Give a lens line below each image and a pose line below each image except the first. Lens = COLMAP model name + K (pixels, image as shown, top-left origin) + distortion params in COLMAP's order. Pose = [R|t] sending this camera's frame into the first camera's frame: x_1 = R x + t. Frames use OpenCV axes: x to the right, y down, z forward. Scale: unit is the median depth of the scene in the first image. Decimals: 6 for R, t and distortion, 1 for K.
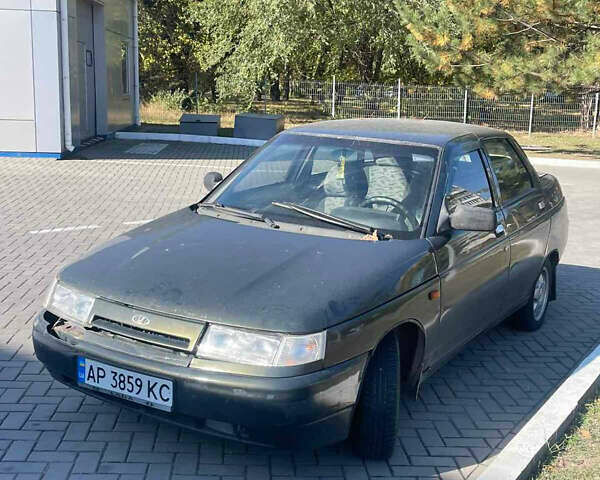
lens RADIAL K [[820.0, 0, 300.0], [0, 820.0, 240.0], [0, 0, 1]] dist [0.173943, -0.026242]
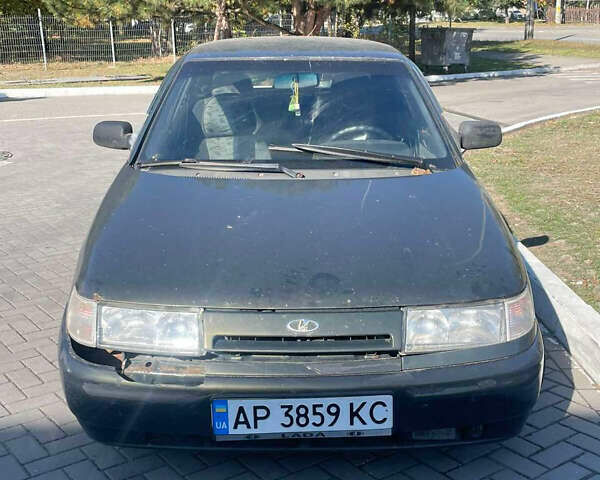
lens RADIAL K [[820.0, 0, 300.0], [0, 820.0, 240.0], [0, 0, 1]] dist [0.173943, -0.026242]
pose [[0.831532, -0.188099, 0.522659, -0.553684], [0.147074, 0.981895, 0.119382, -0.061116], [-0.535652, -0.022400, 0.844142, 0.405635]]
